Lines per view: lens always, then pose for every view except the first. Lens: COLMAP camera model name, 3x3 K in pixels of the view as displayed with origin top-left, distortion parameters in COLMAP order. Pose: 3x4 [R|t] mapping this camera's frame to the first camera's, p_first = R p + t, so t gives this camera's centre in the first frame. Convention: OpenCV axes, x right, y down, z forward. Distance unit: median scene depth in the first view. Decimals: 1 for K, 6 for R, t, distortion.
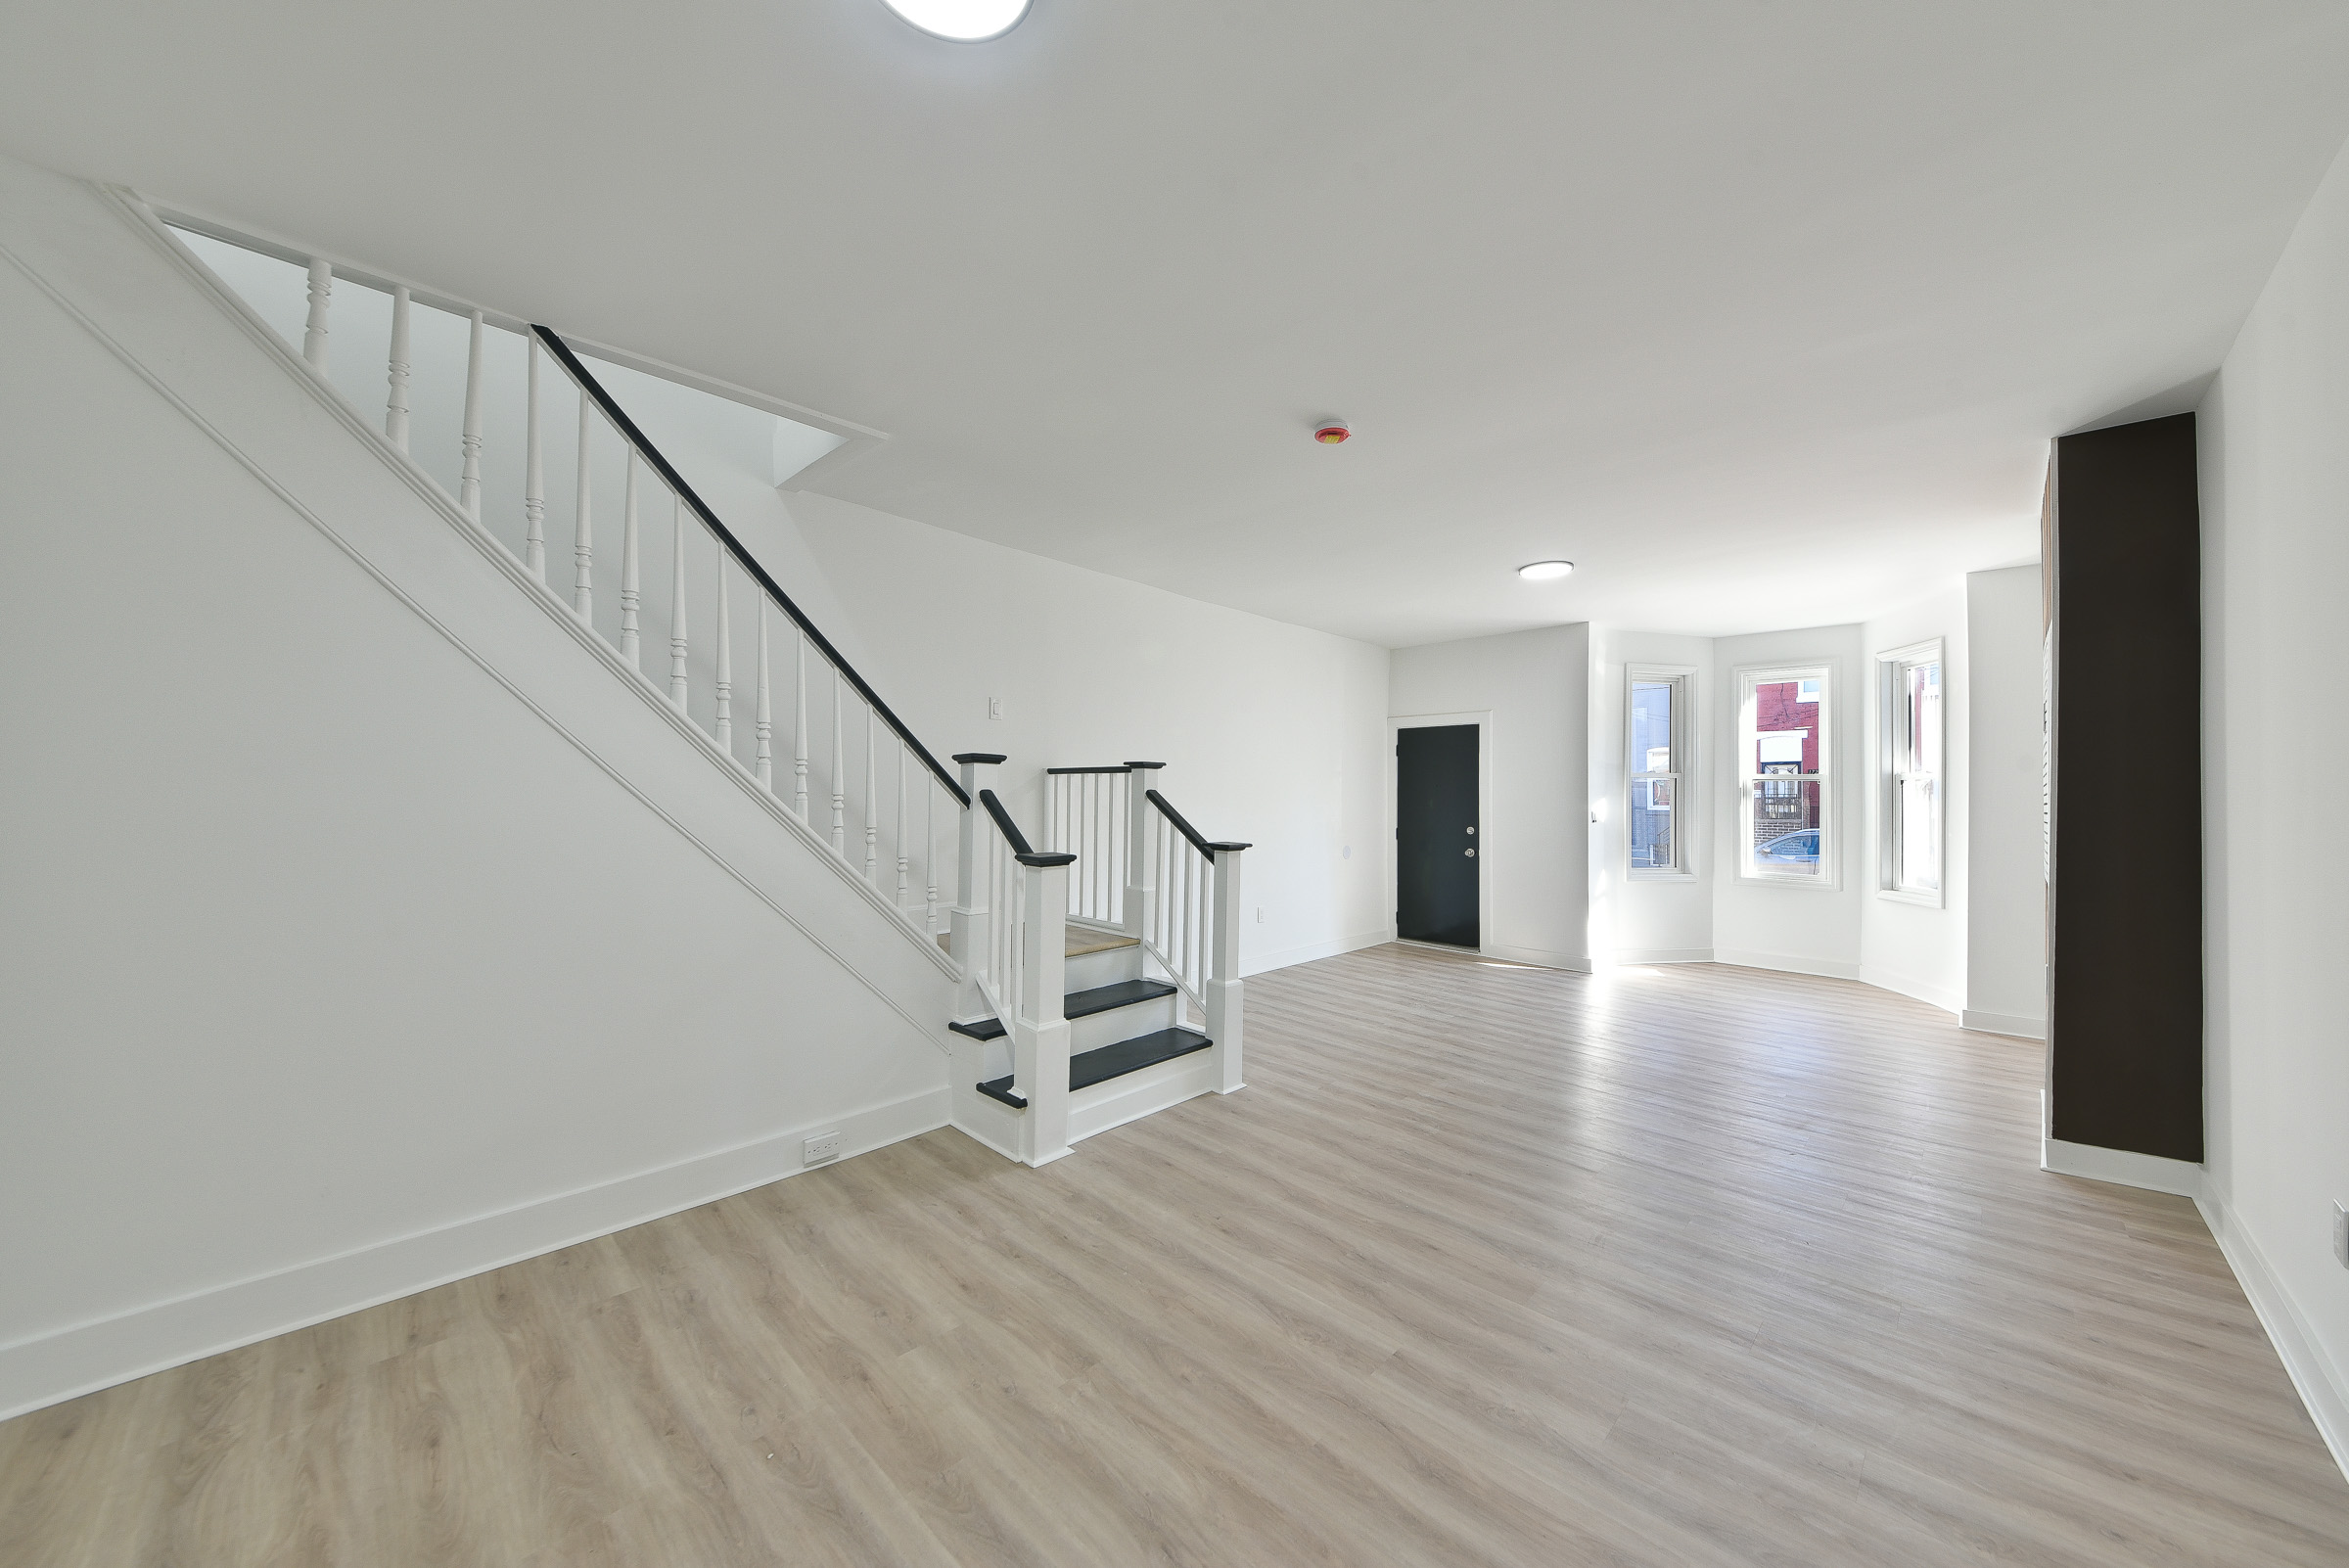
lens RADIAL K [[820.8, 0, 1201.4], [0, 820.8, 790.0], [0, 0, 1]] dist [-0.000411, -0.000086]
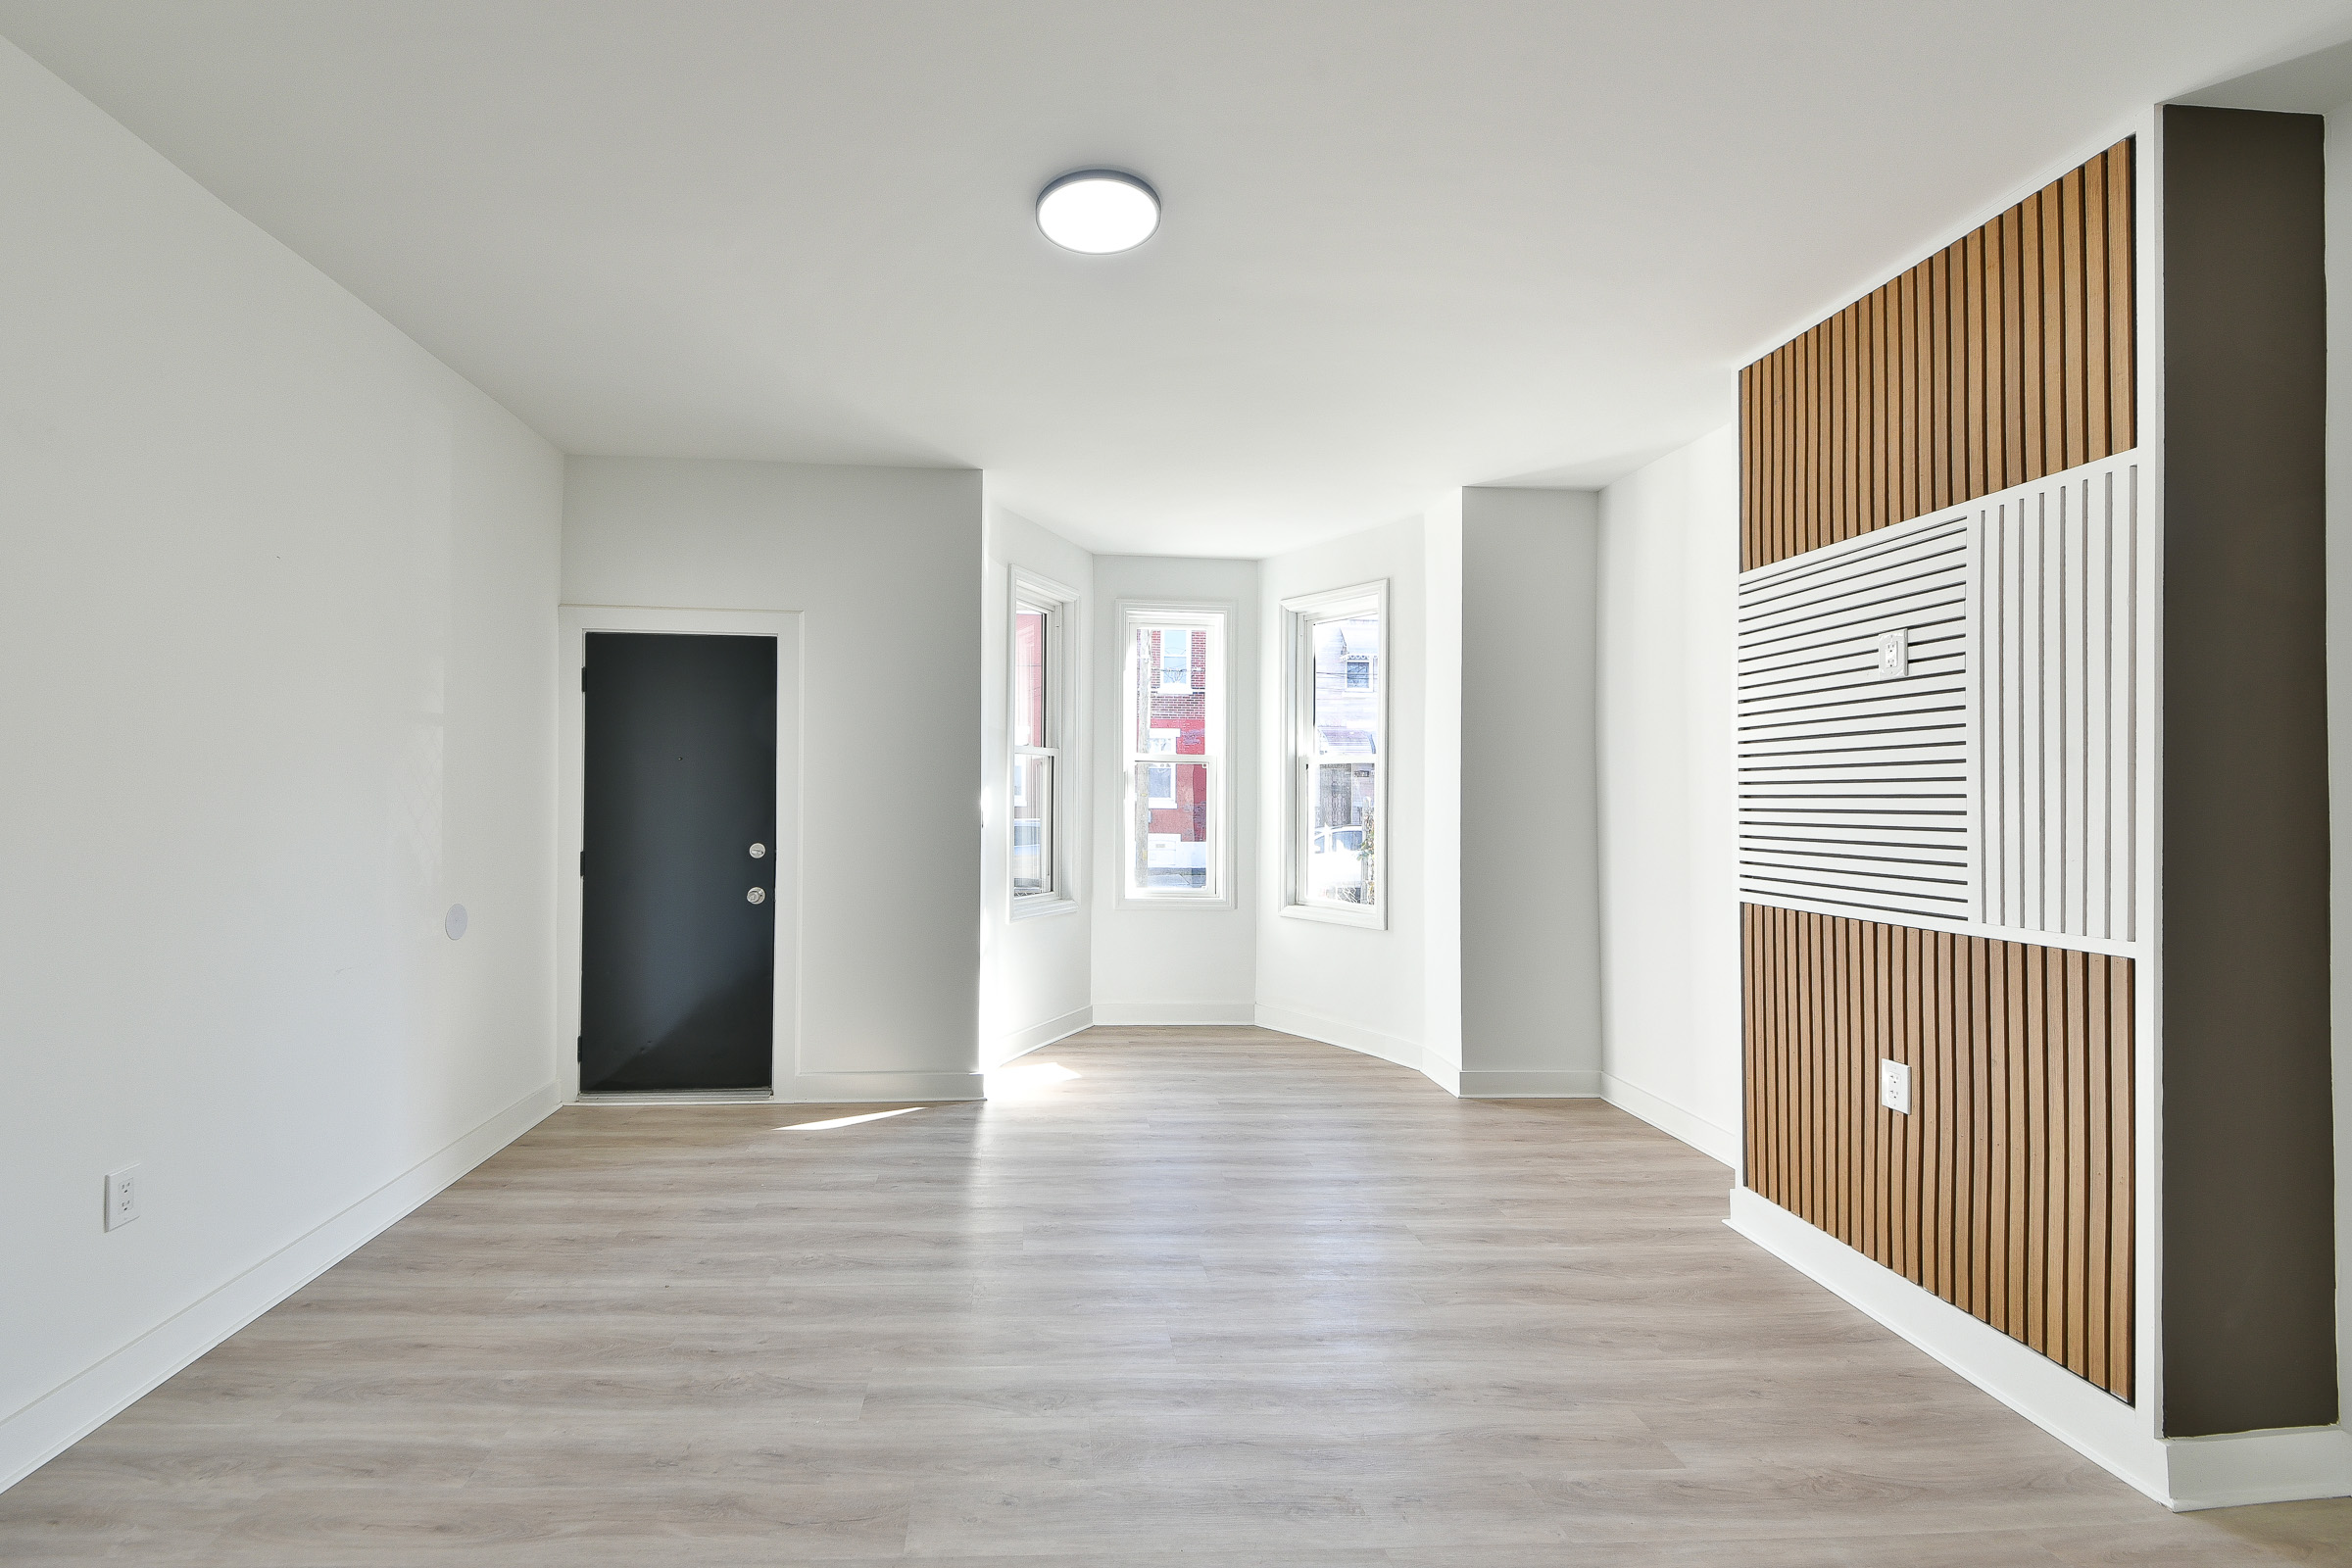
lens RADIAL K [[904.1, 0, 1077.1], [0, 904.1, 784.1], [0, 0, 1]] dist [-0.000726, -0.000239]
pose [[0.680298, 0.006057, 0.732911, 0.092686], [-0.009602, 0.999954, 0.000648, 0.011011], [-0.732873, -0.007478, 0.680325, 0.736081]]
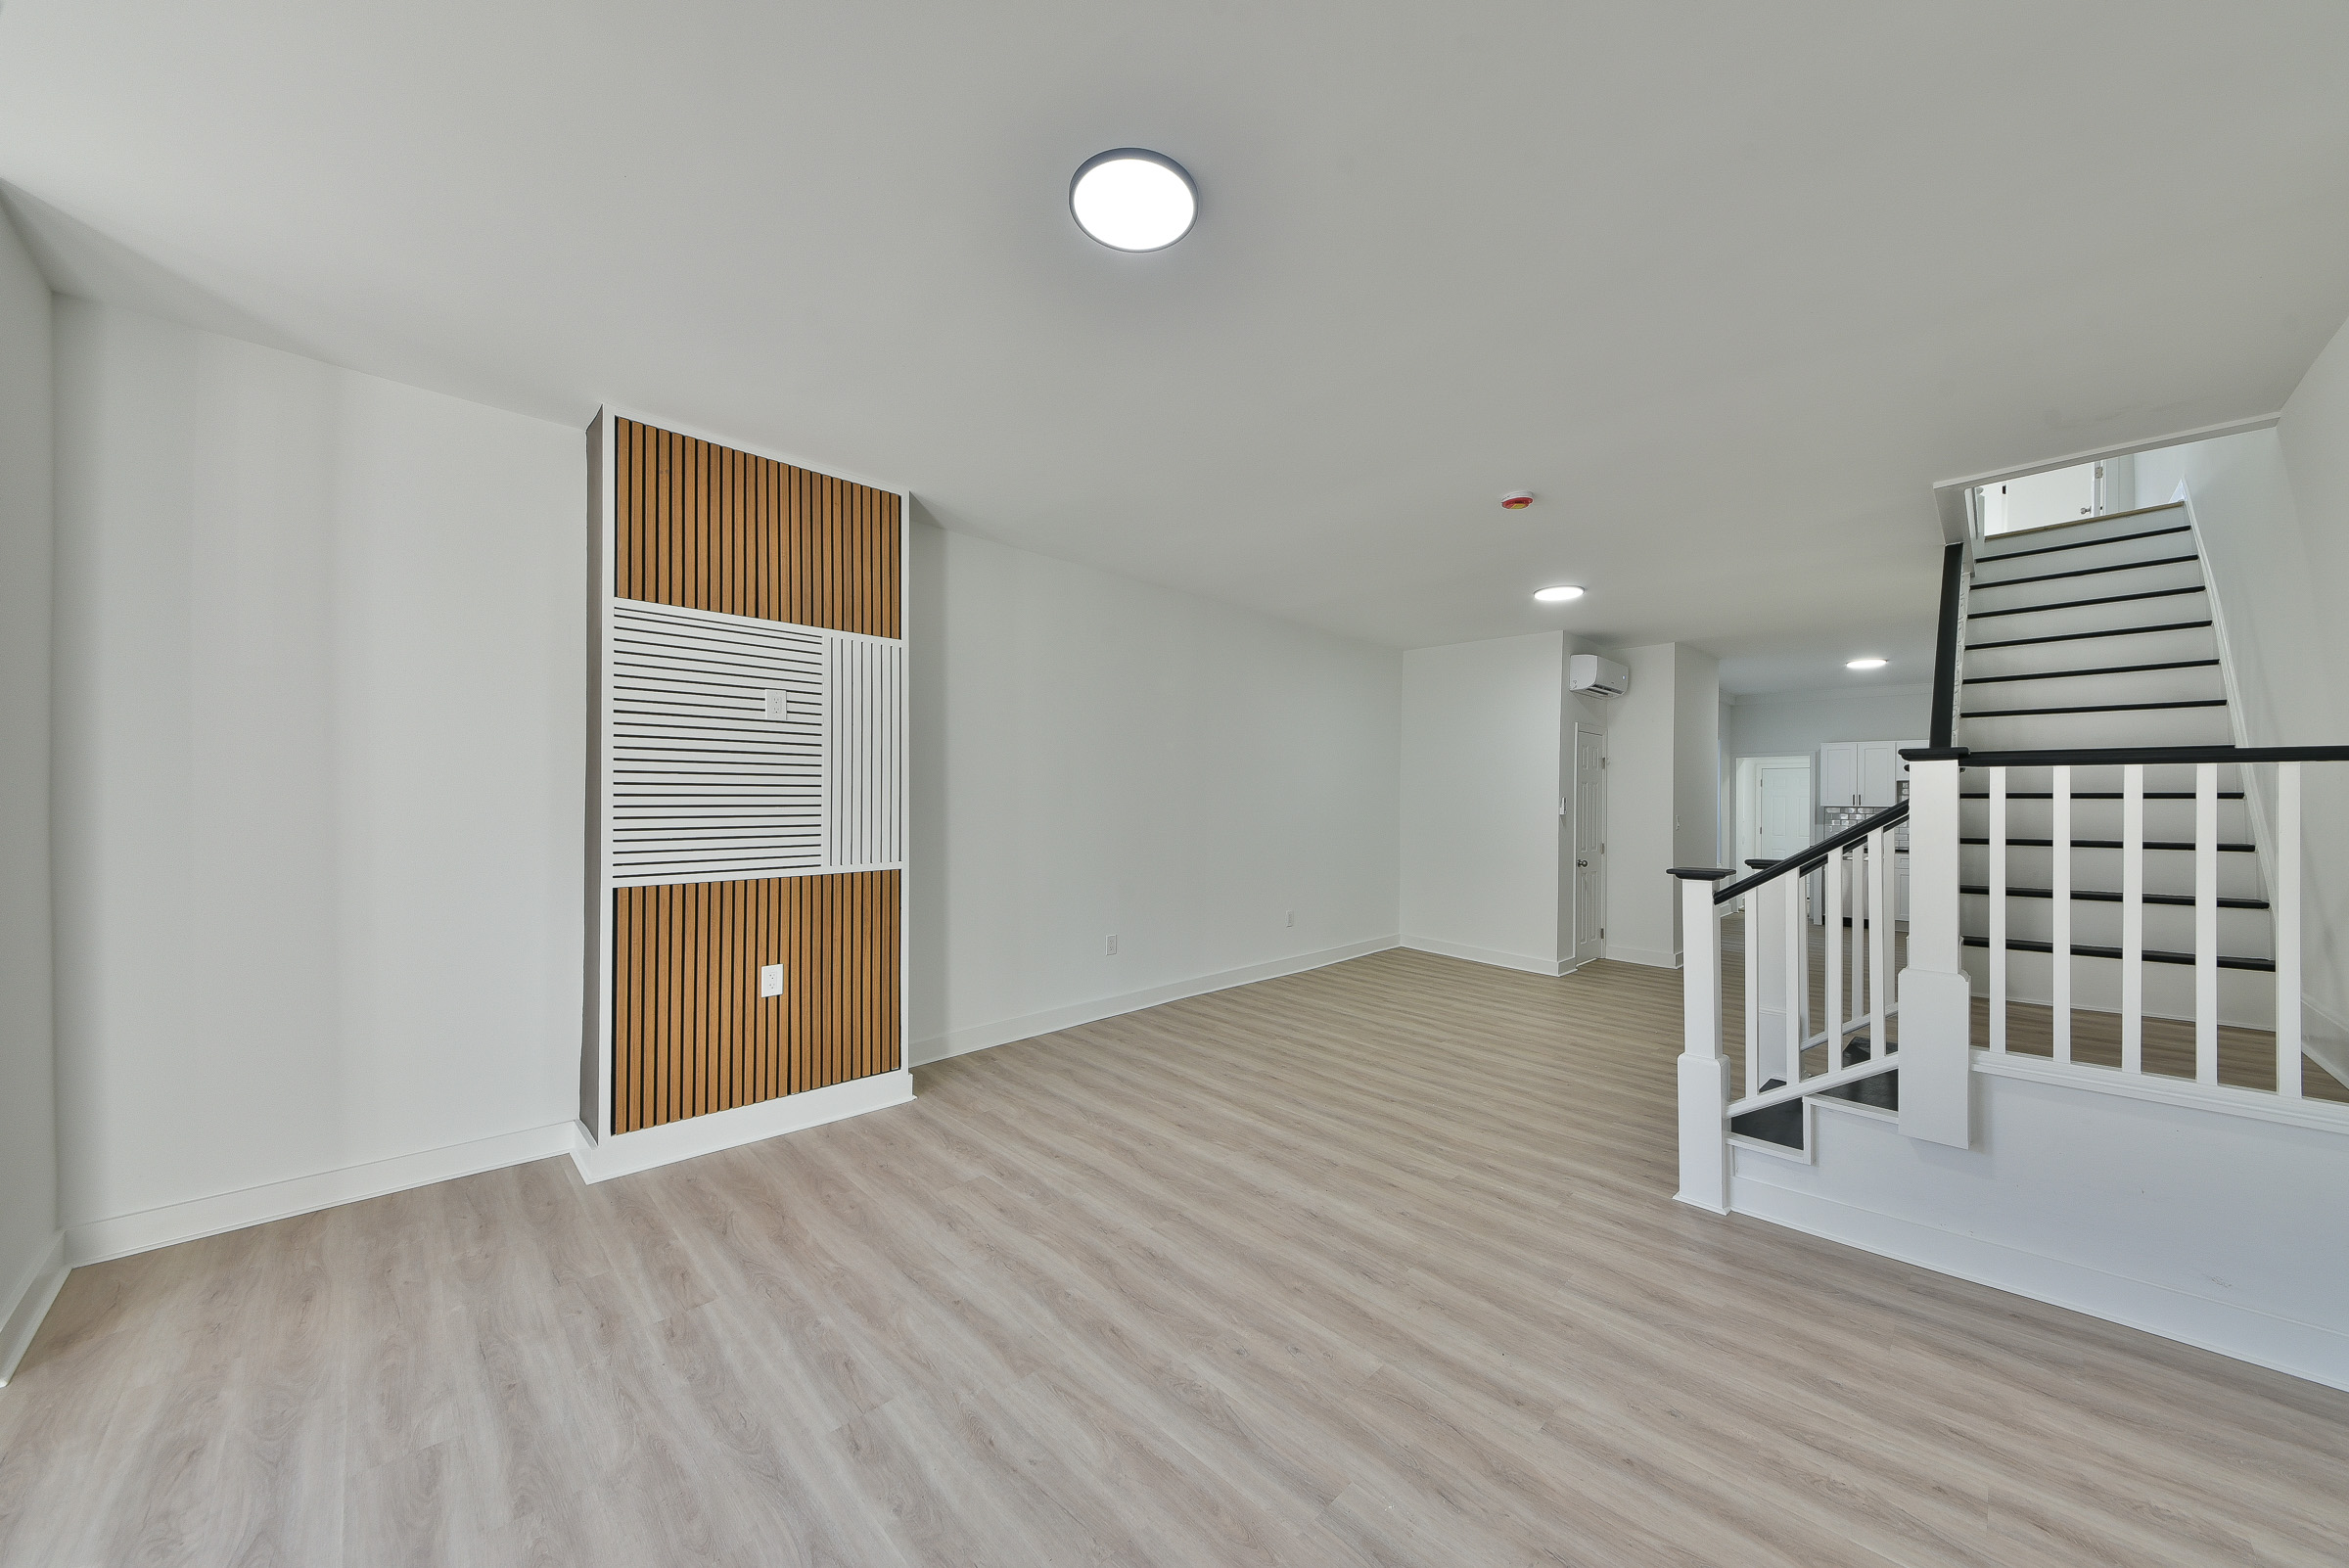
lens RADIAL K [[815.6, 0, 1173.4], [0, 815.6, 789.1], [0, 0, 1]] dist [0.061788, -0.026550]
pose [[-0.999065, -0.021499, 0.037496, 0.399324], [-0.022043, 0.999657, -0.014136, 0.010471], [-0.037180, -0.014949, -0.999197, 1.458395]]
